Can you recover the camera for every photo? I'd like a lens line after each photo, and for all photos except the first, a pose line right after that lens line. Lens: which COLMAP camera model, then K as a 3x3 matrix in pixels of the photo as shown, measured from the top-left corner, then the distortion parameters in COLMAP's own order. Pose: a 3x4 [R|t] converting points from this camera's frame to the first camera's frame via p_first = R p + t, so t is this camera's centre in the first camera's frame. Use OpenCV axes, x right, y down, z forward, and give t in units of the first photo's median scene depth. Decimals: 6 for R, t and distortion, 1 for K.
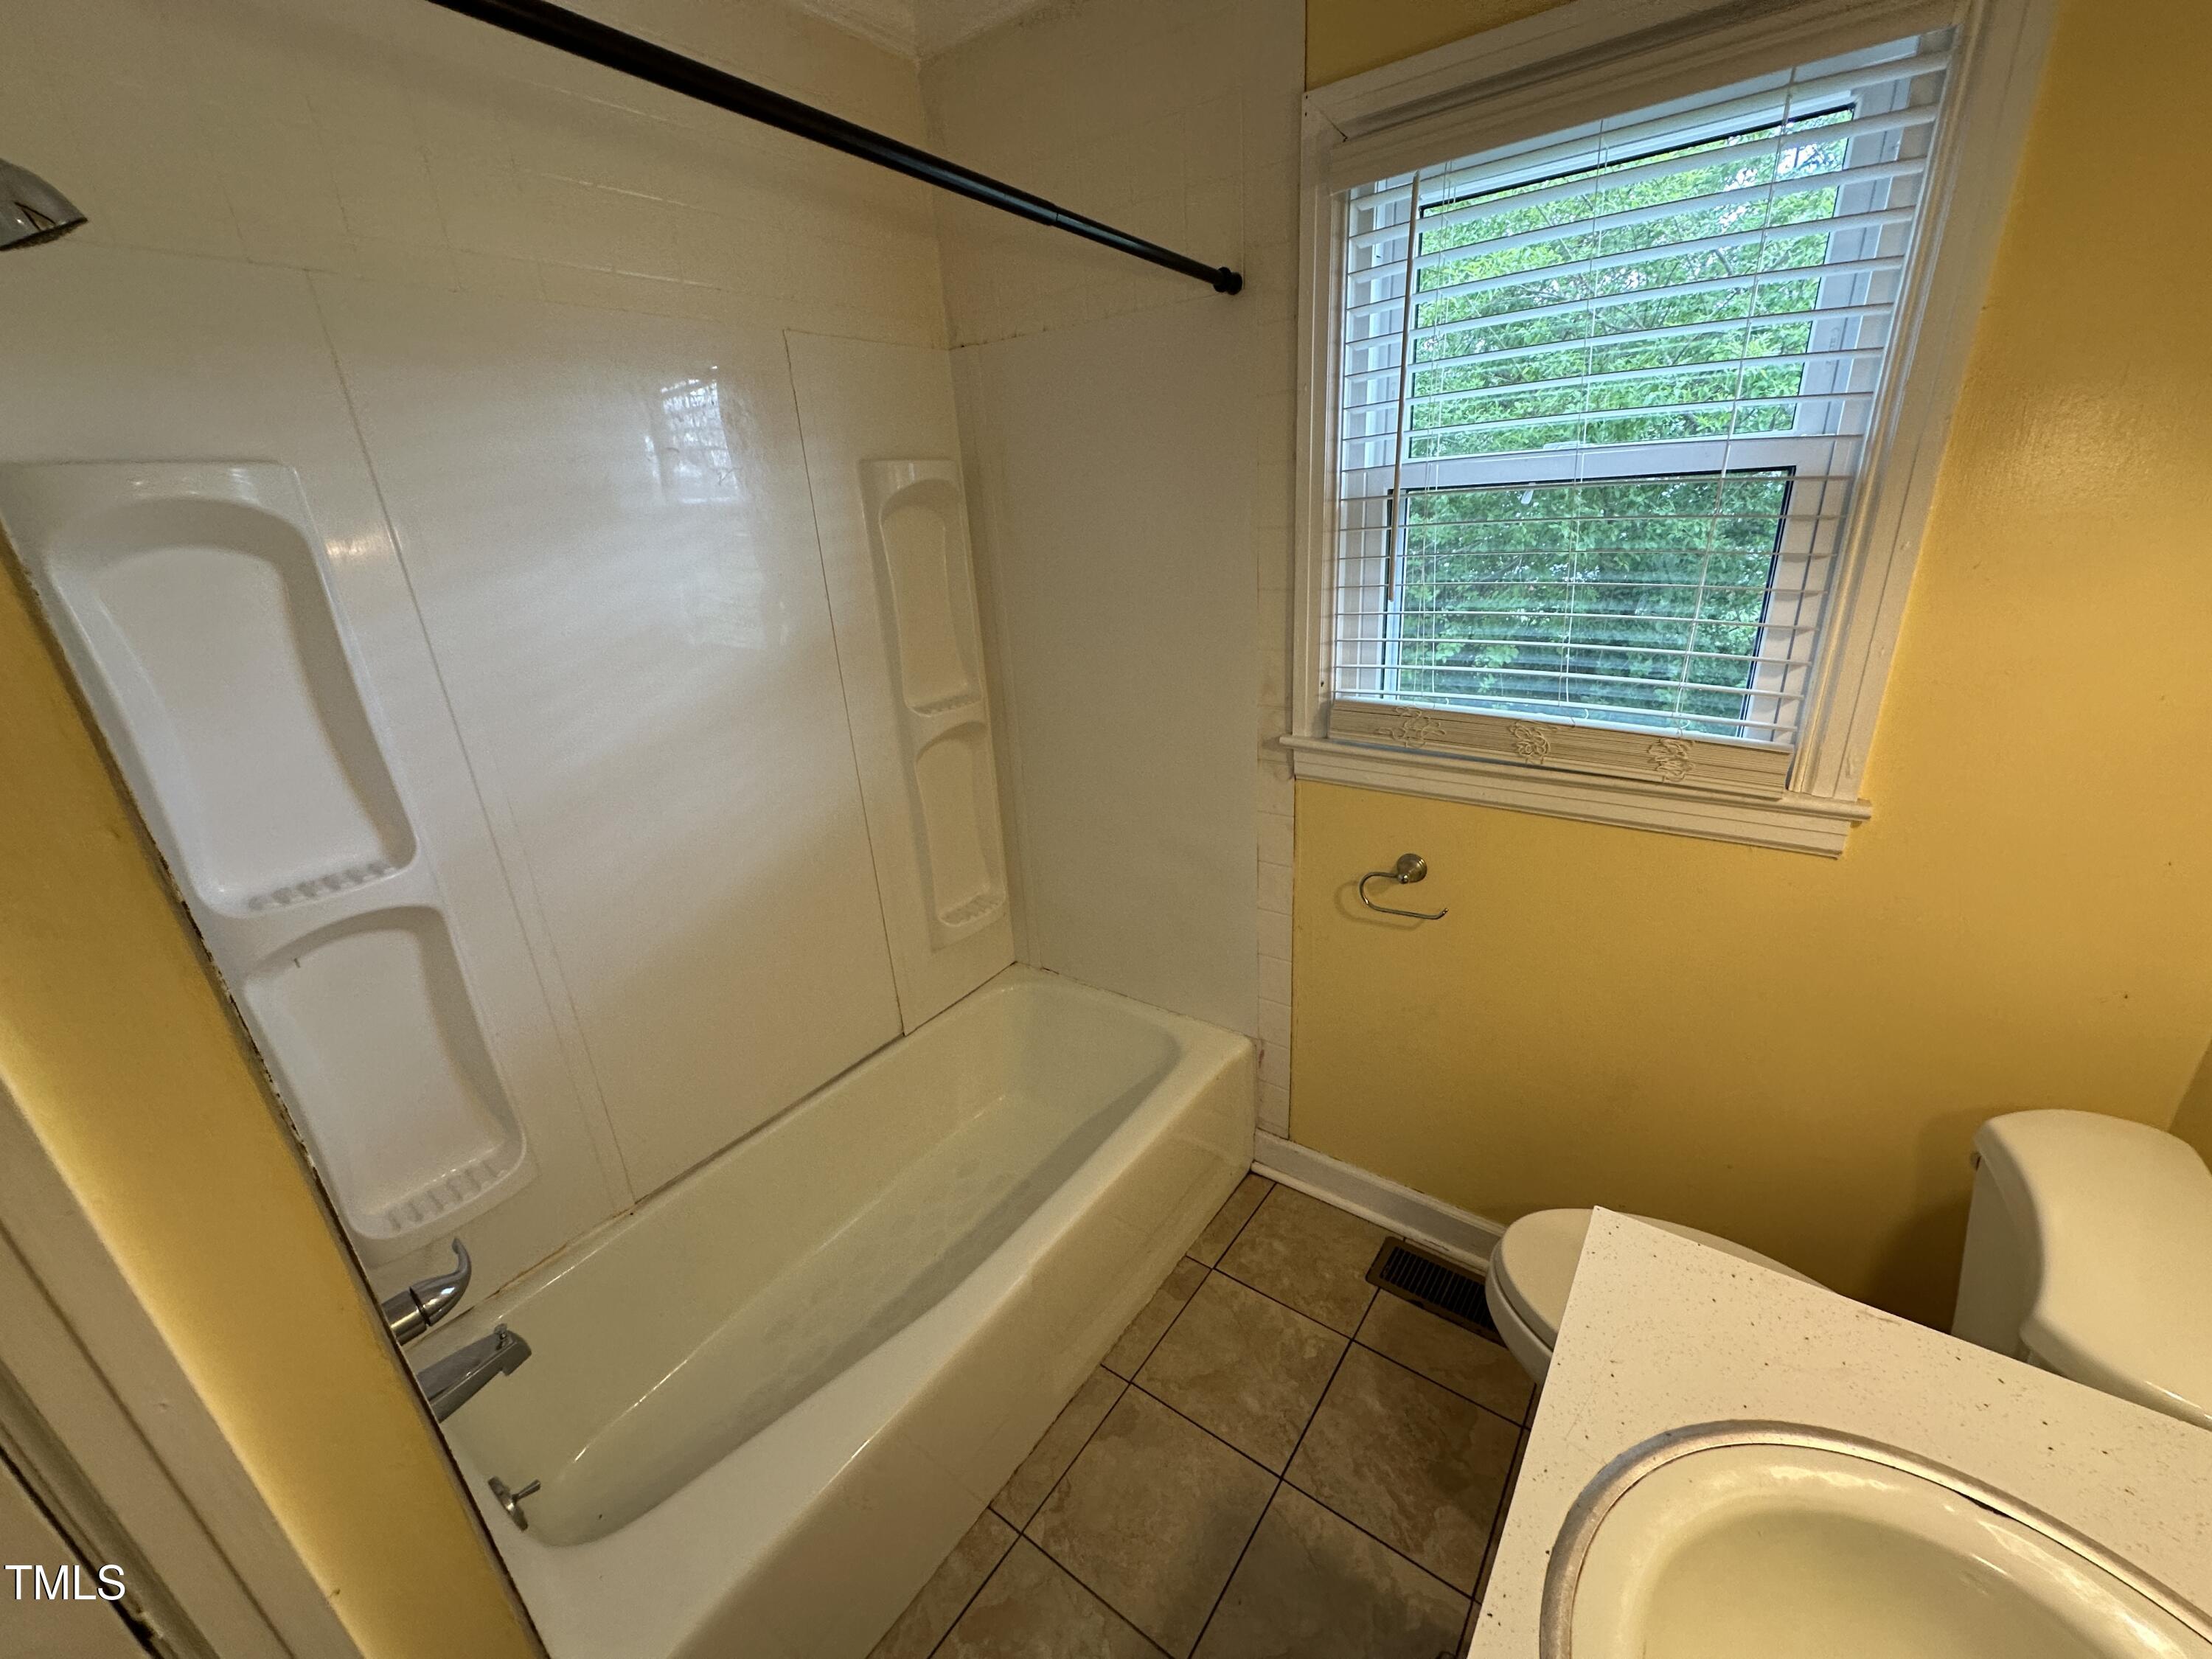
lens RADIAL K [[876.7, 0, 1106.0], [0, 876.7, 829.5], [0, 0, 1]] dist [-0.000446, 0.000355]
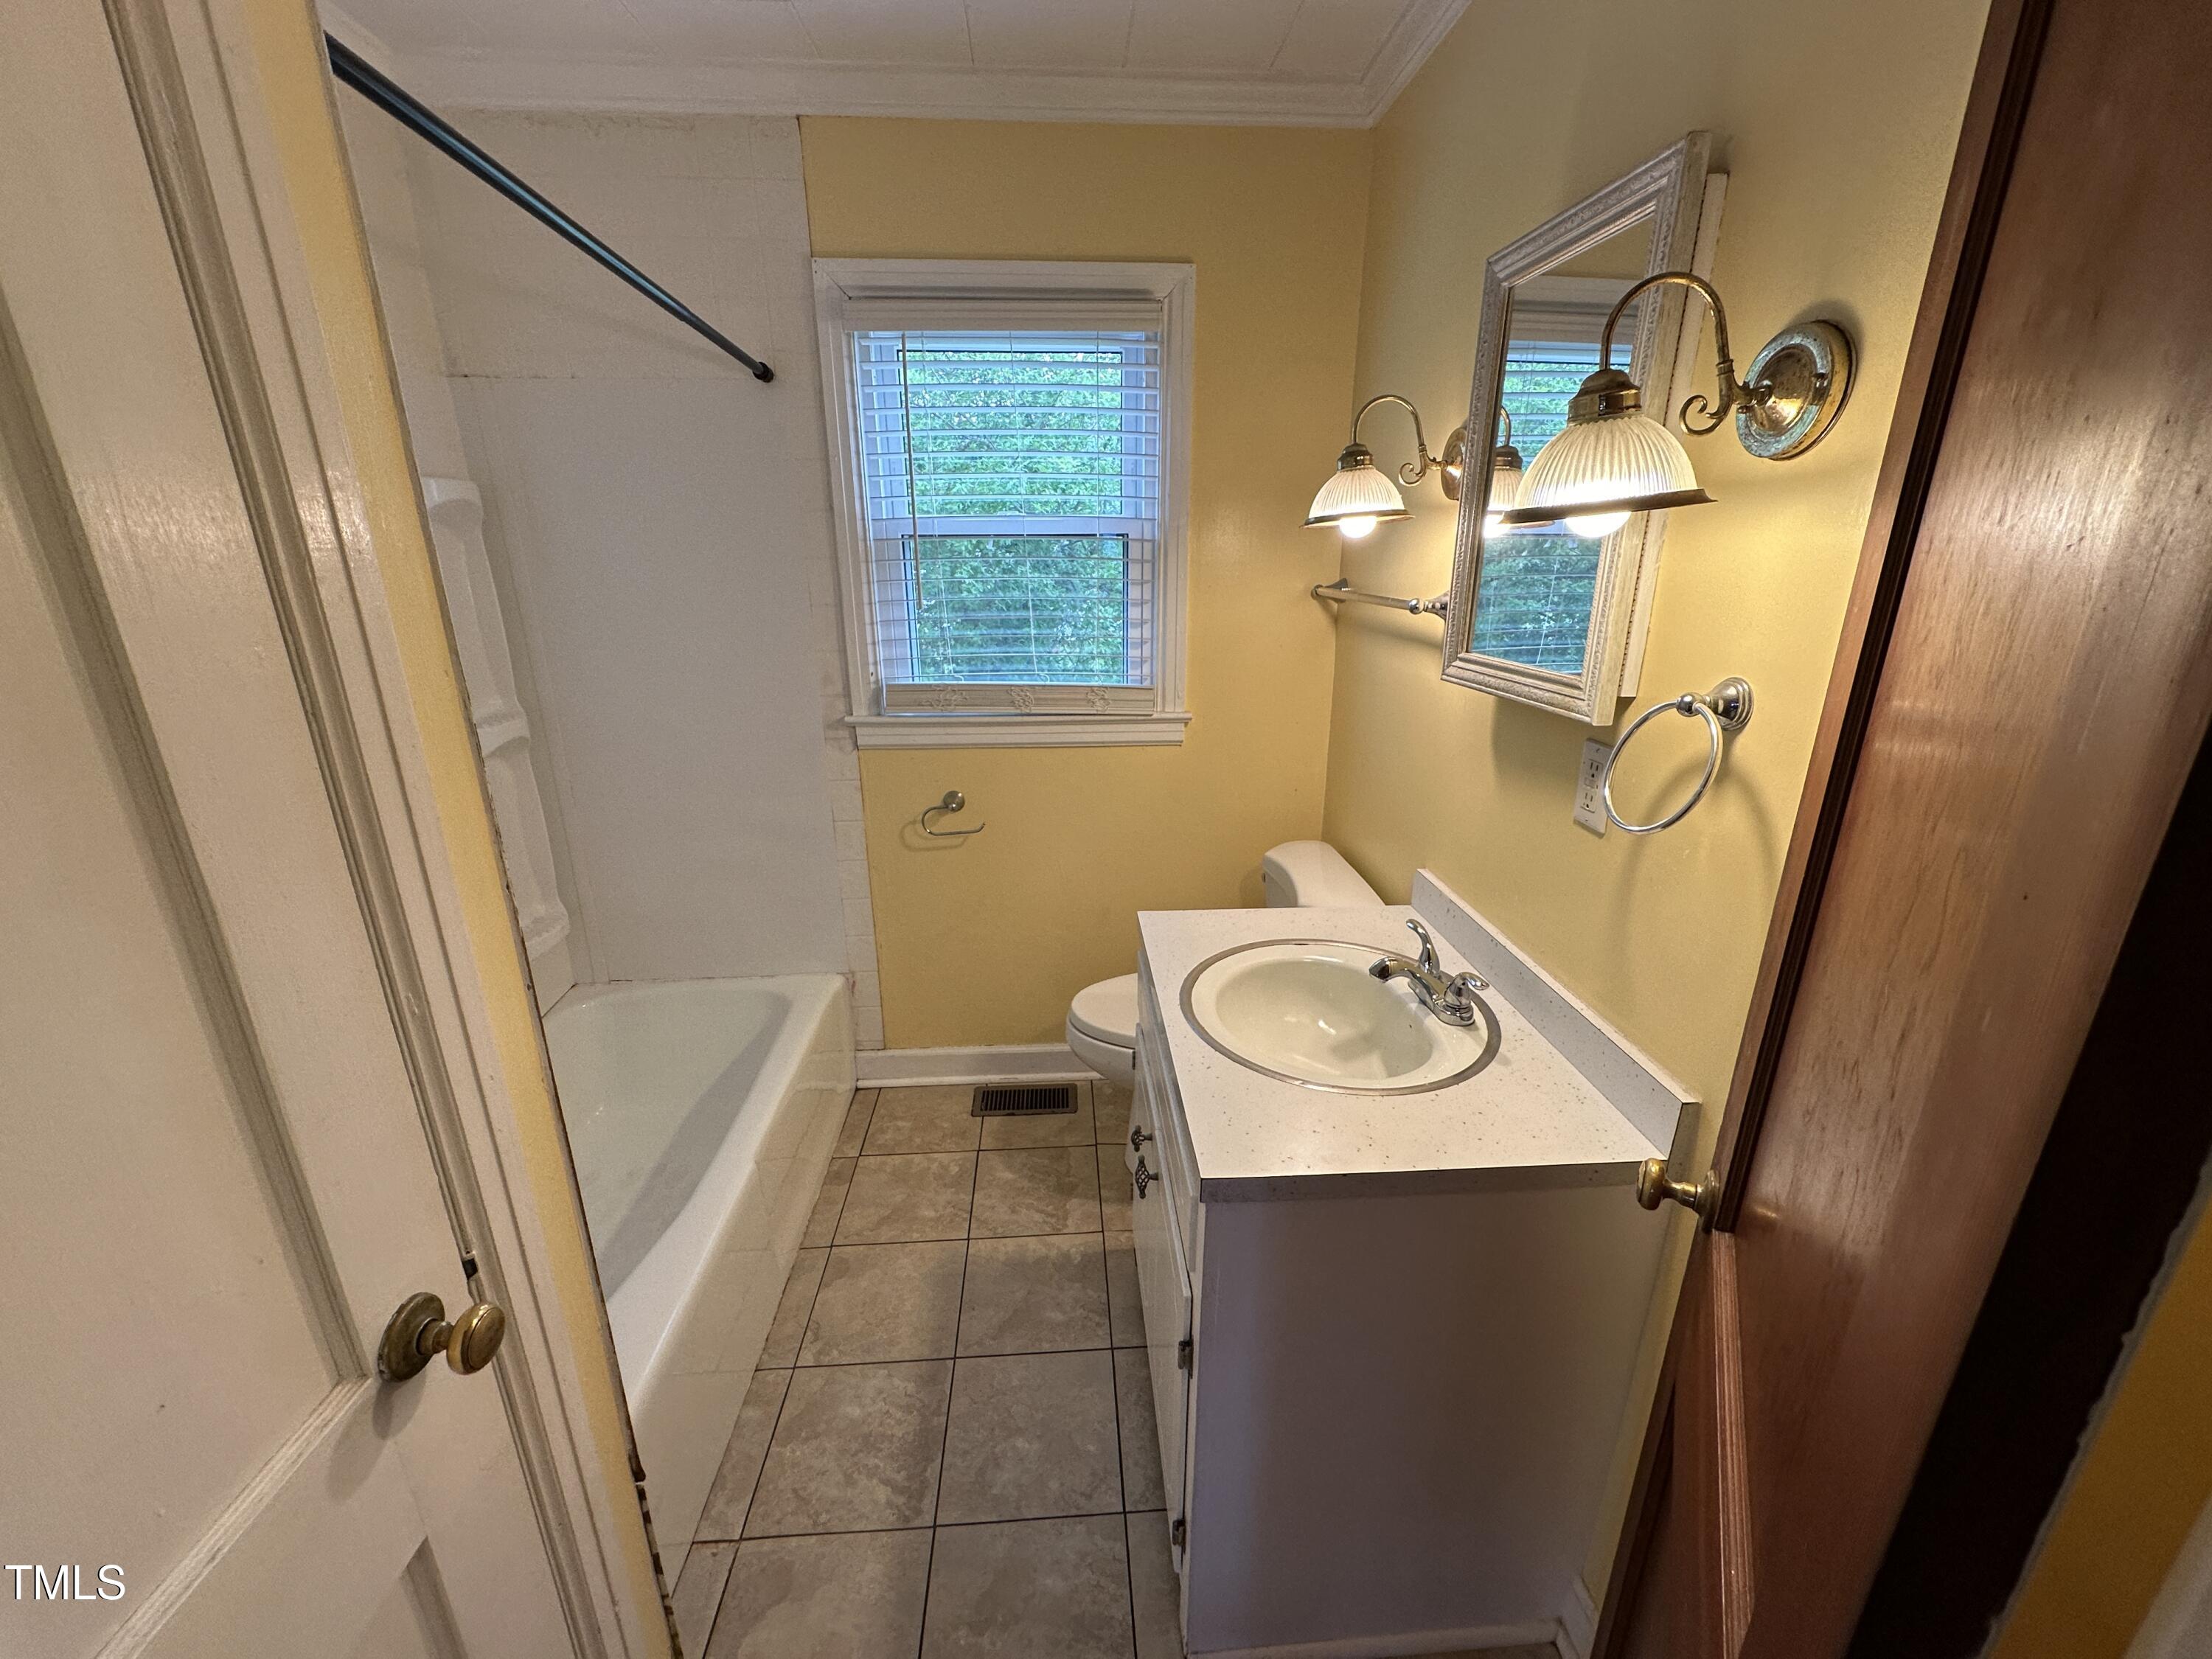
lens RADIAL K [[883.7, 0, 1101.4], [0, 883.7, 825.6], [0, 0, 1]] dist [0.003919, 0.000476]
pose [[0.771684, -0.143687, 0.619563, -0.351326], [0.186770, 0.982392, -0.004795, 0.133355], [-0.607965, 0.119417, 0.784932, -0.249722]]
